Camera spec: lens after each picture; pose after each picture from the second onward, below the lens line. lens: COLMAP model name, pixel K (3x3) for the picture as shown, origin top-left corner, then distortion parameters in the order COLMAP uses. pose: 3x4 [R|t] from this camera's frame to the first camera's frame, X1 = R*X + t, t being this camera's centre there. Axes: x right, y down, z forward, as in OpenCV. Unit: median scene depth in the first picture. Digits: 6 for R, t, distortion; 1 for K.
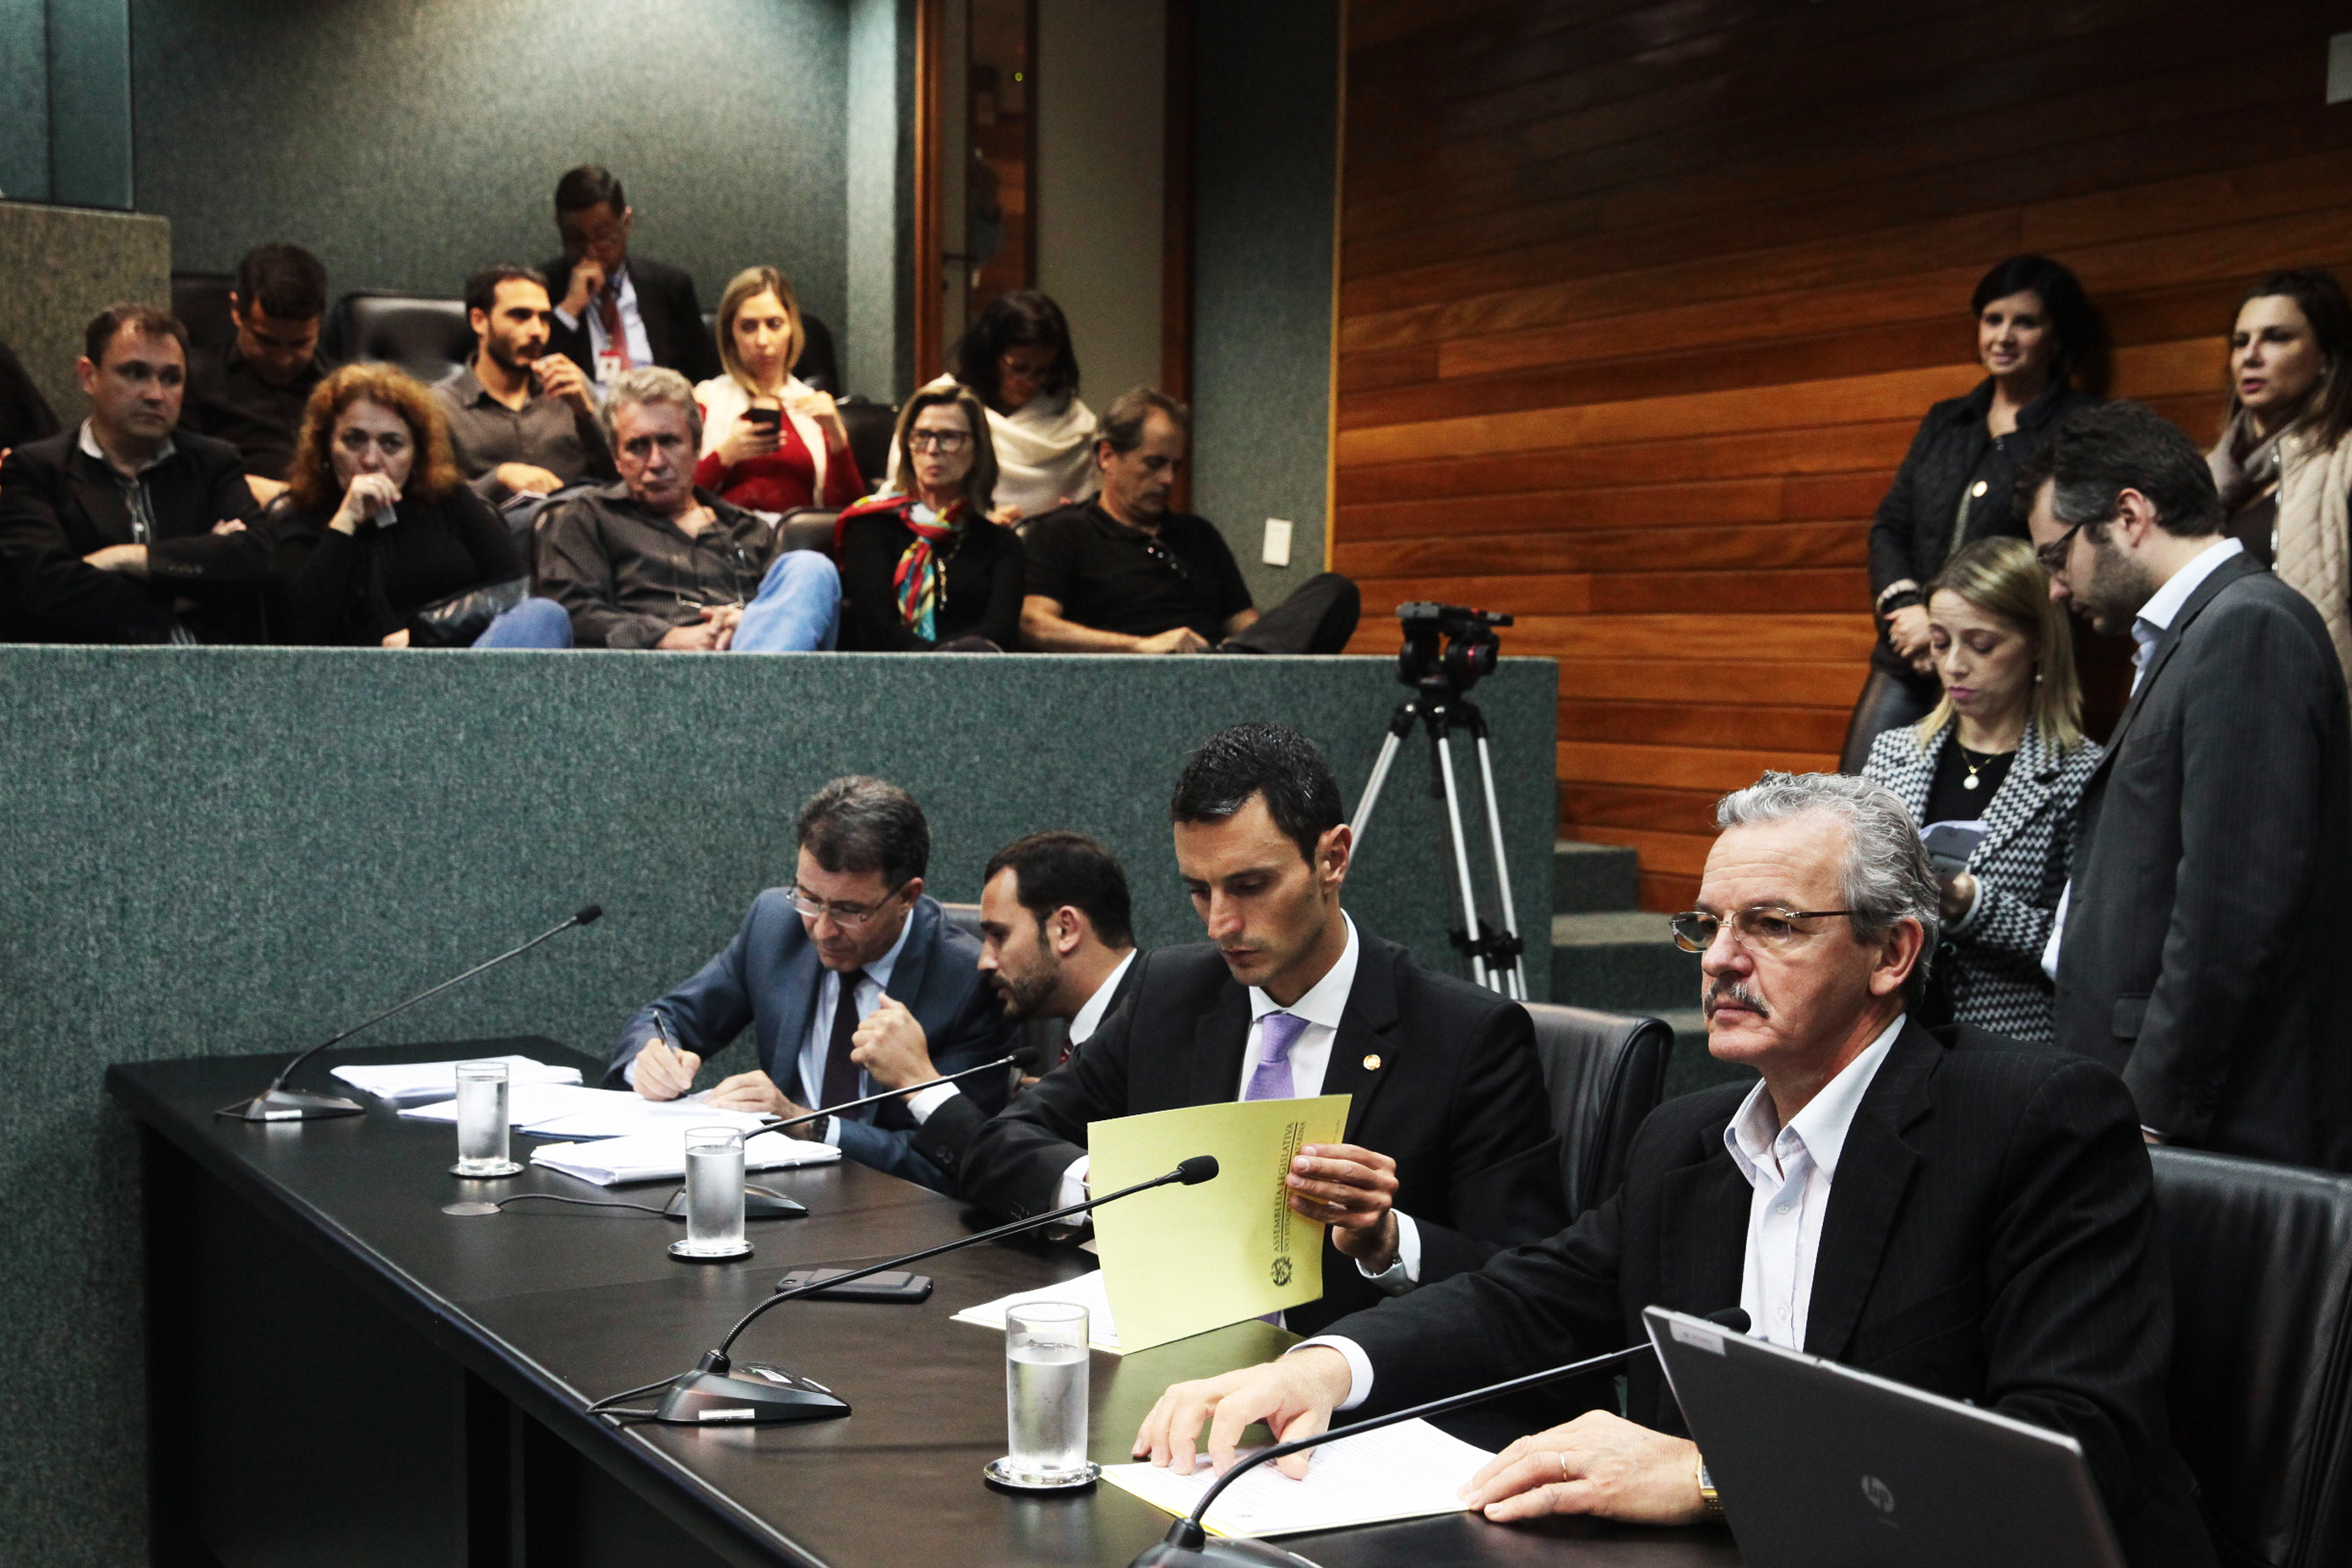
lens RADIAL K [[2929.2, 0, 1081.4], [0, 2929.2, 863.0], [0, 0, 1]] dist [-0.001265, 0.000000]
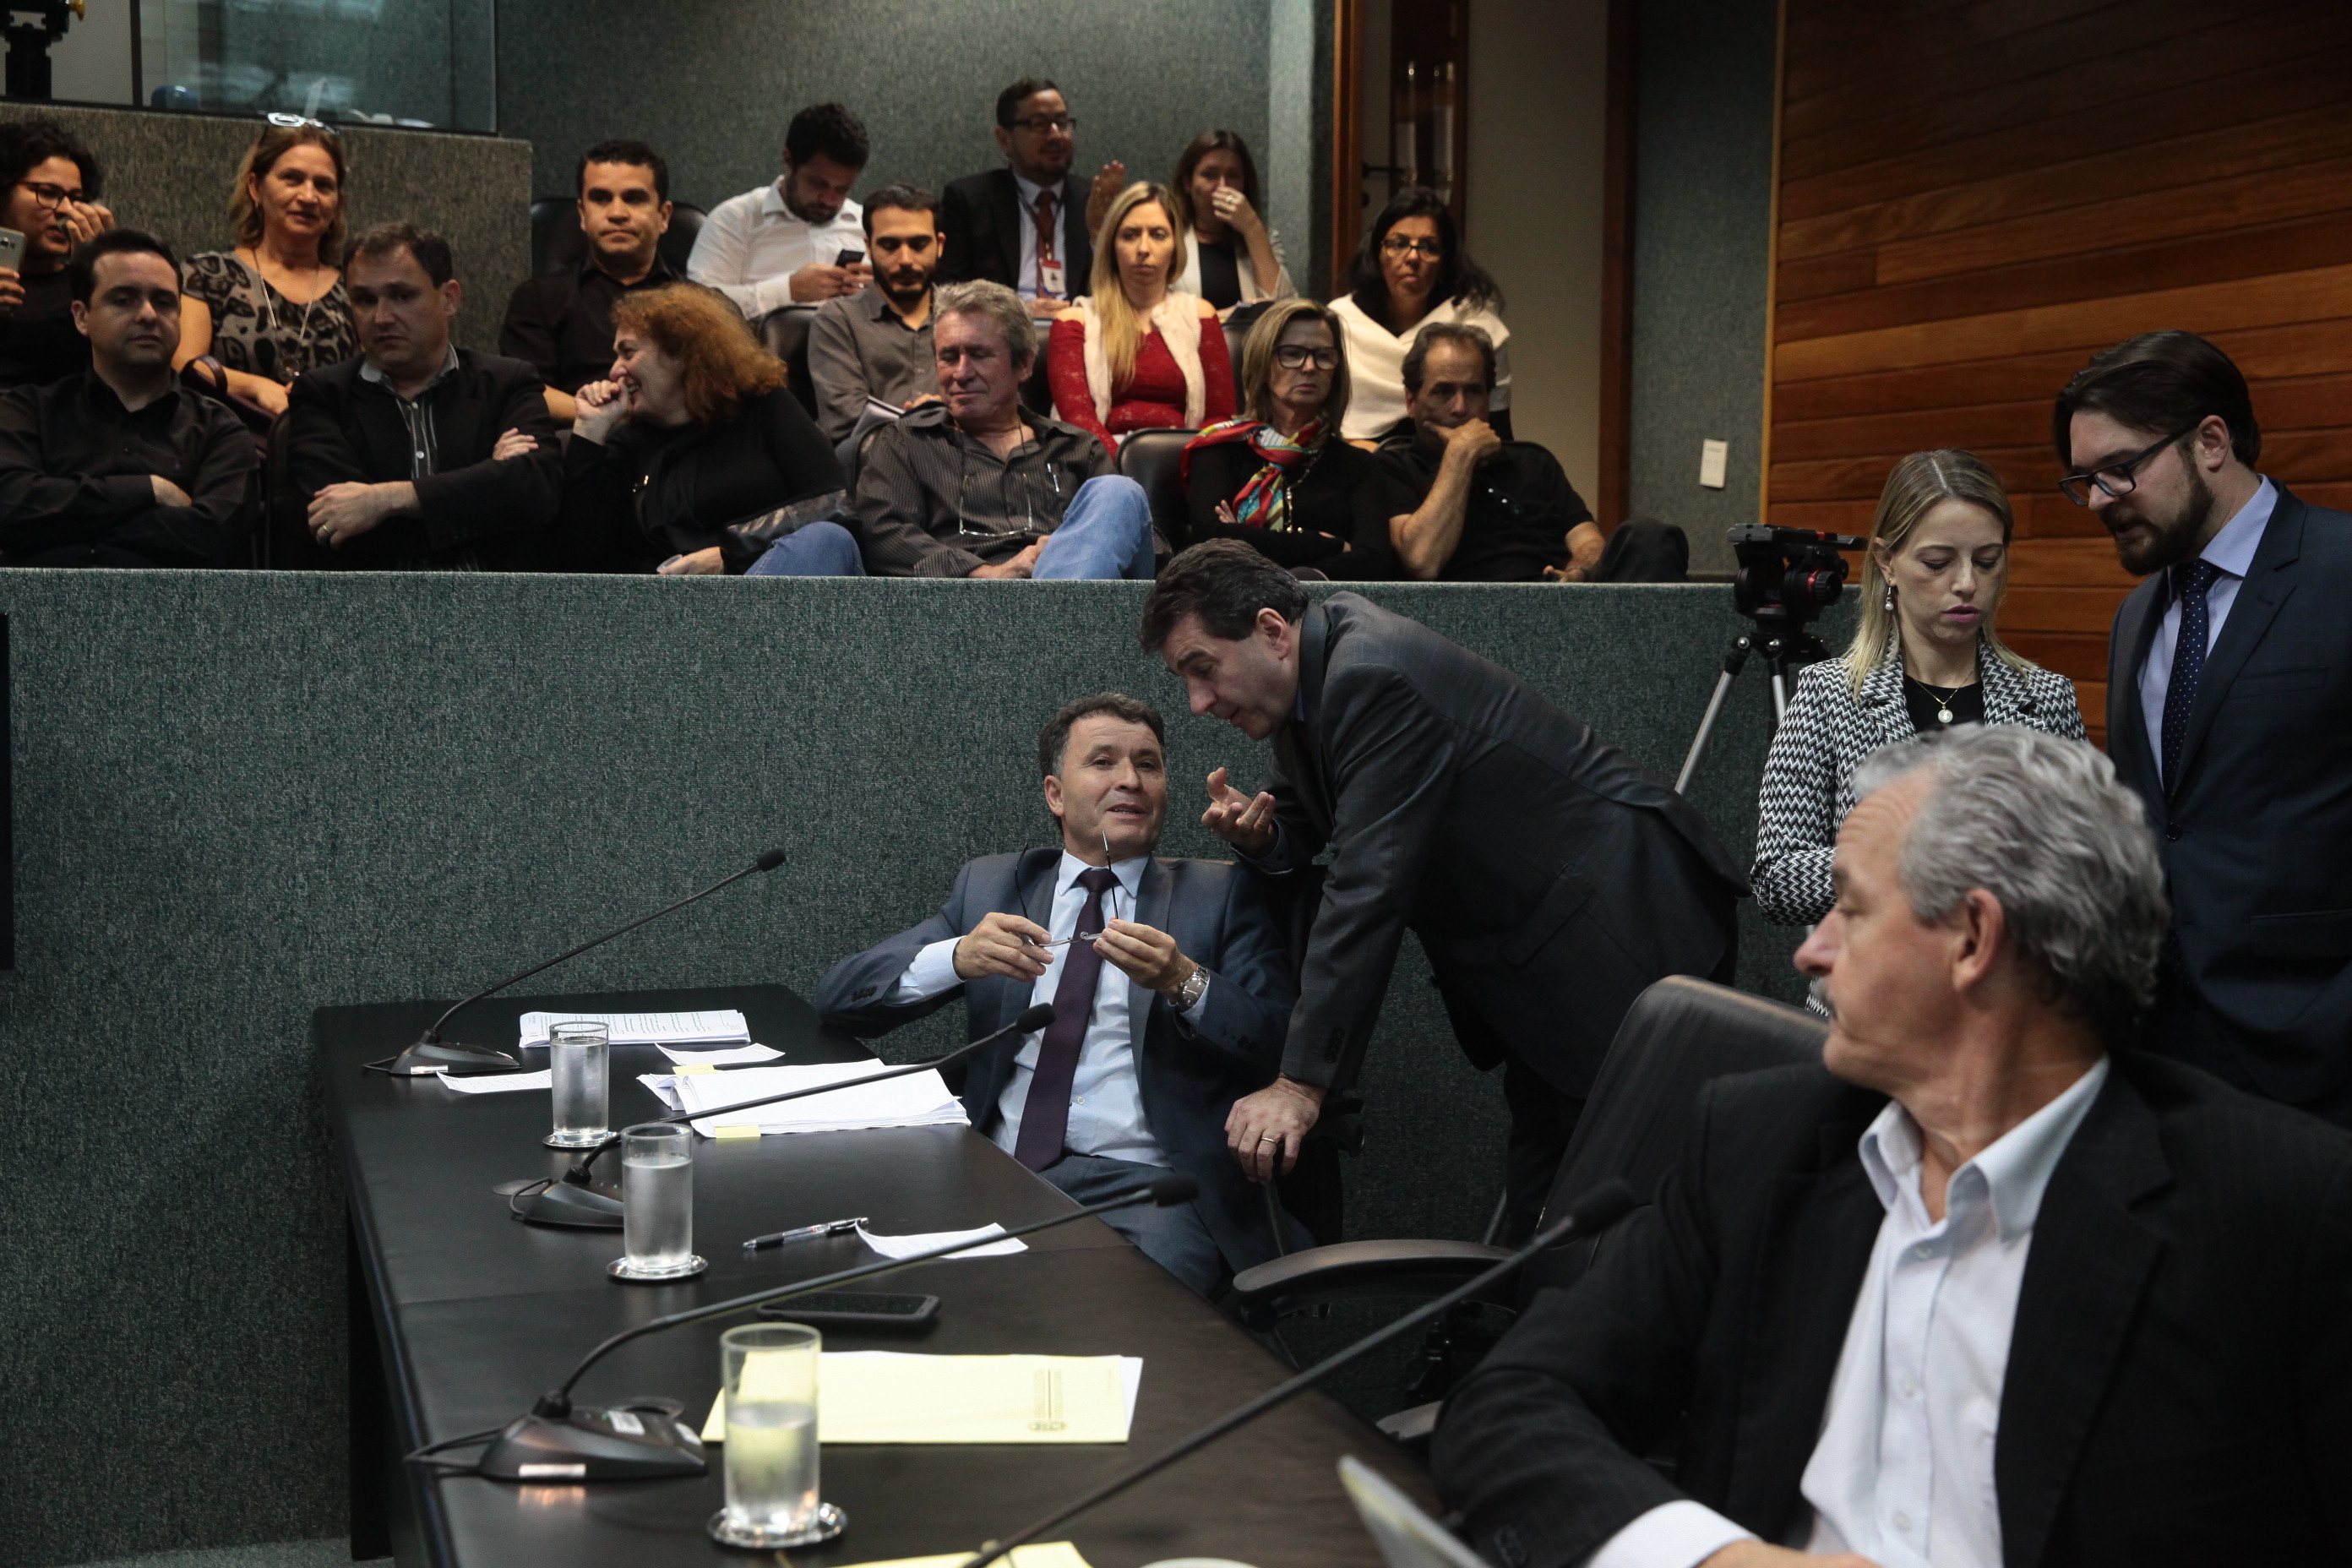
lens RADIAL K [[2899.5, 0, 1185.2], [0, 2899.5, 774.0], [0, 0, 1]] dist [0.048635, 0.000000]
pose [[0.986724, 0.010971, -0.162032, 0.096731], [-0.011963, 0.999915, -0.005144, -0.005767], [0.161962, 0.007014, 0.986772, 0.096671]]
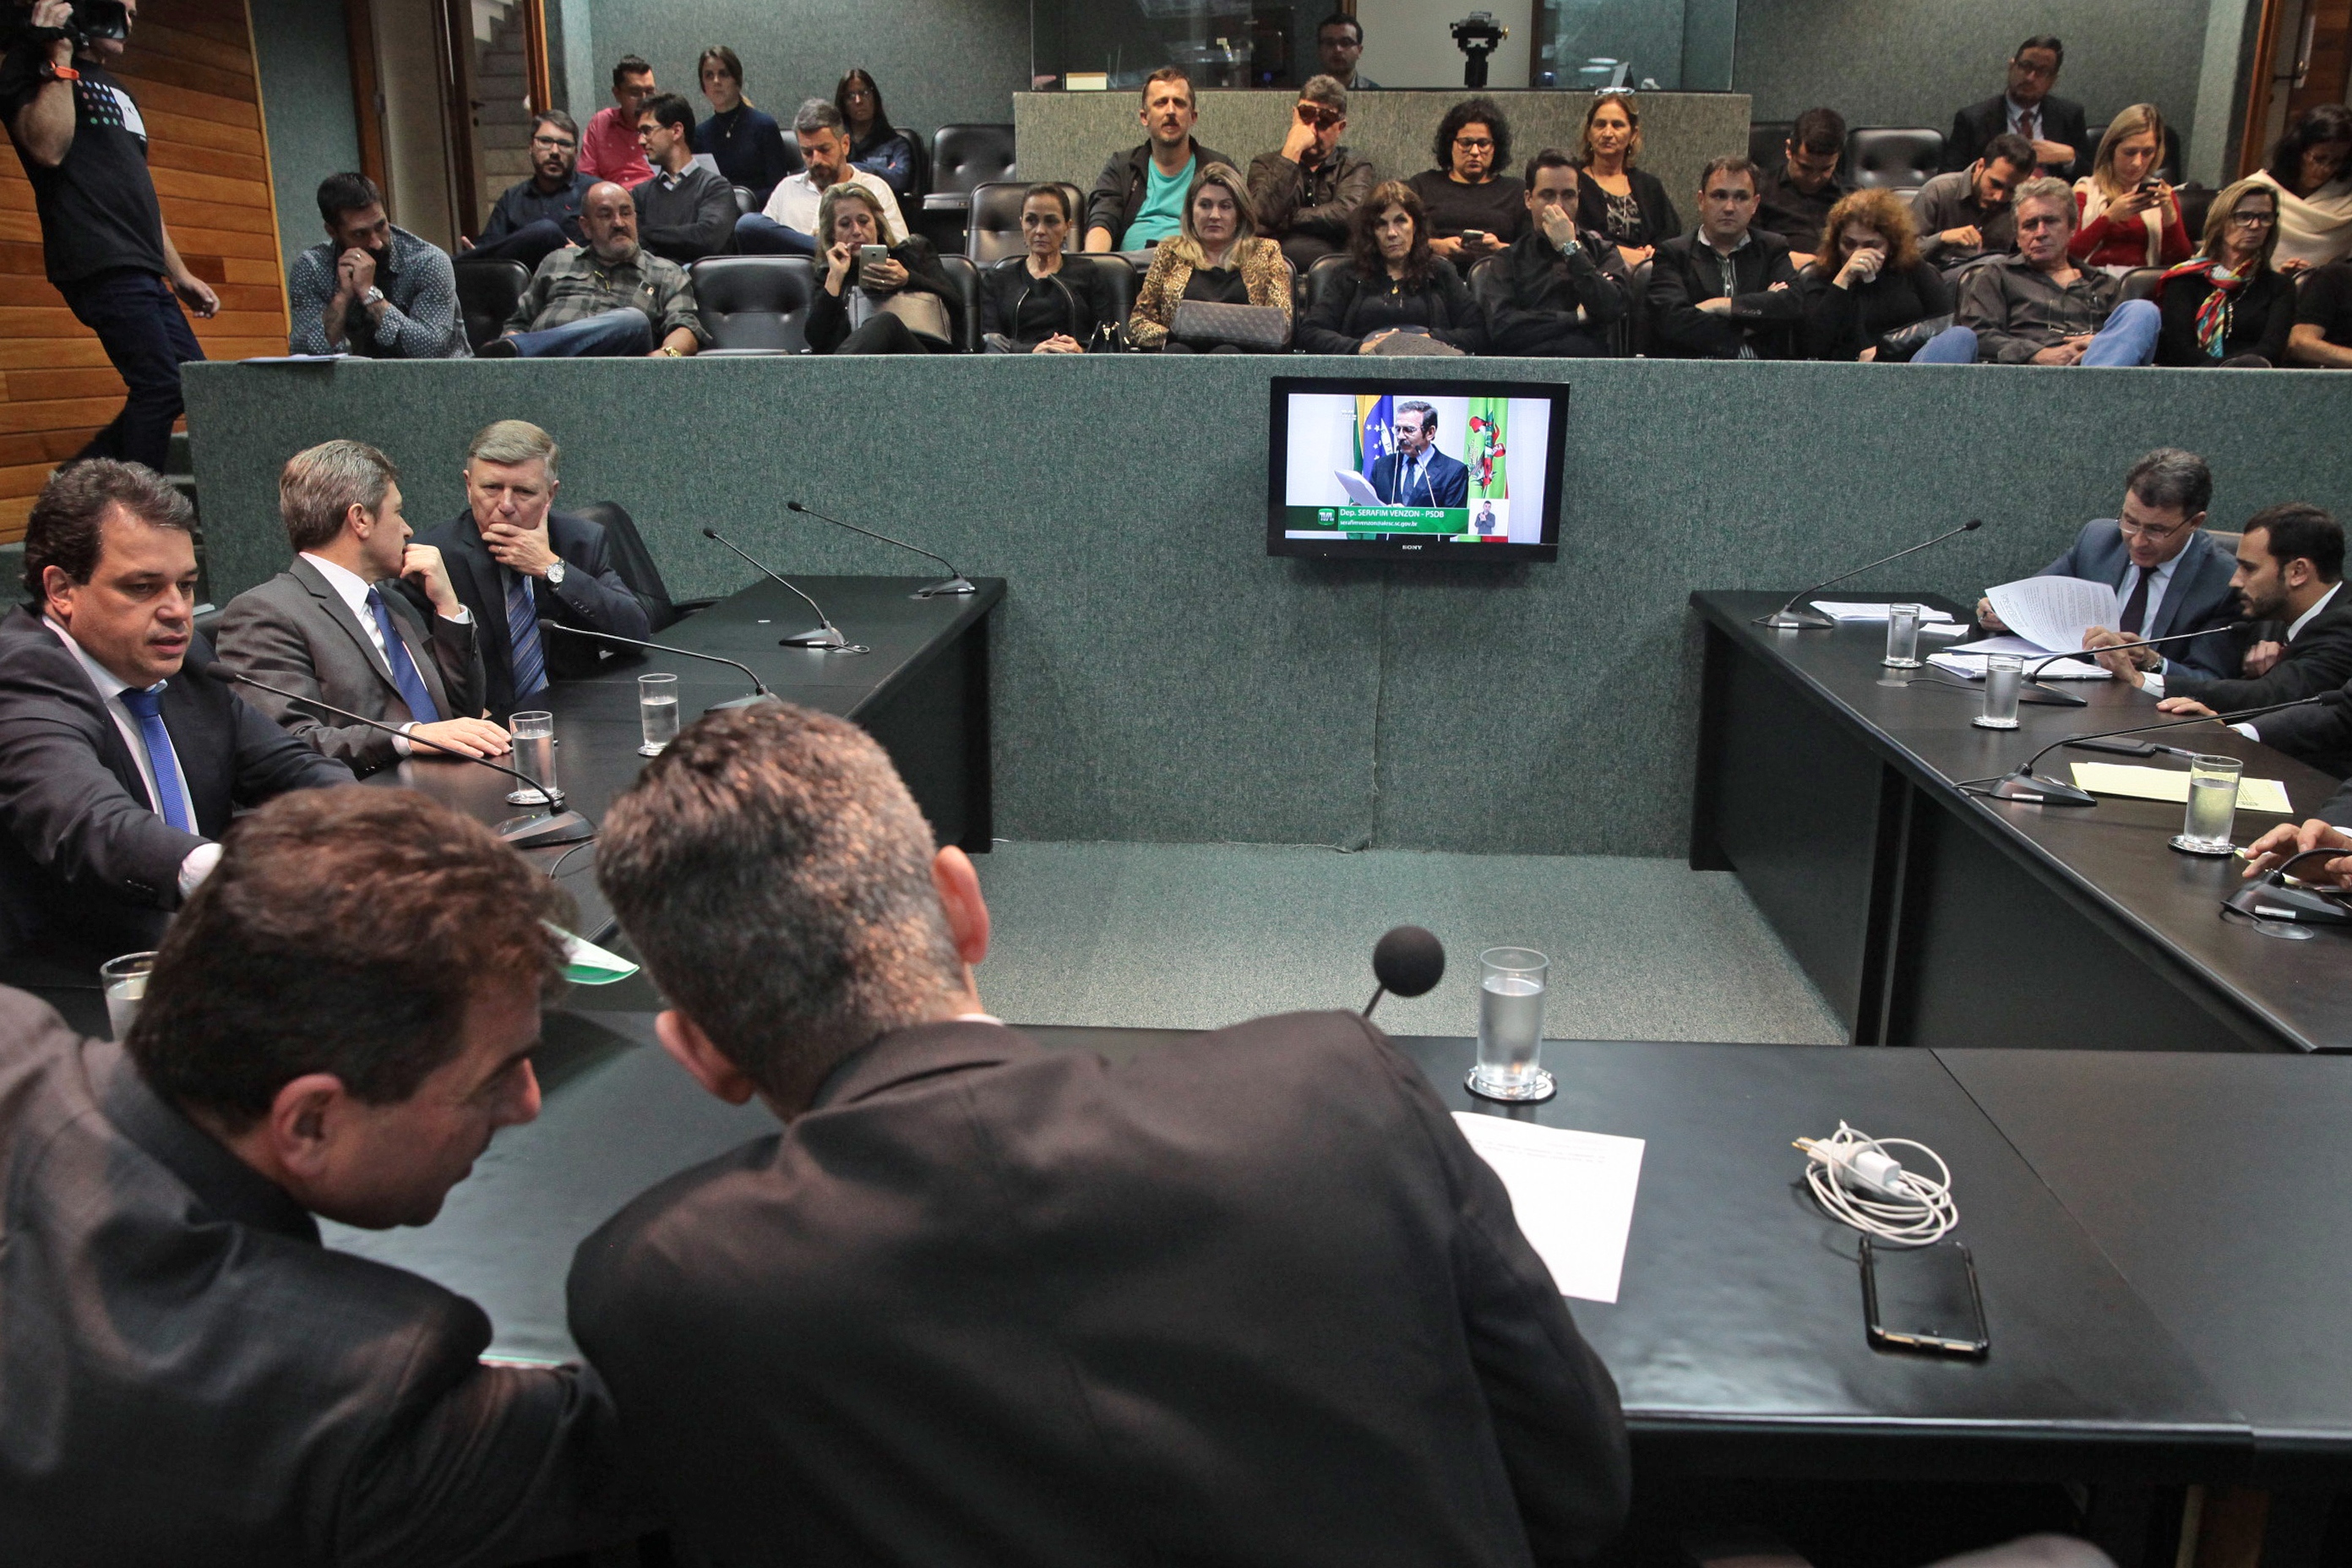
lens RADIAL K [[1812.1, 0, 1176.2], [0, 1812.1, 840.7], [0, 0, 1]] dist [-0.091853, 0.060115]
pose [[0.838549, 0.142131, -0.525960, 0.014361], [-0.033397, 0.976967, 0.210763, -0.005030], [0.543801, -0.159170, 0.823981, -0.133909]]
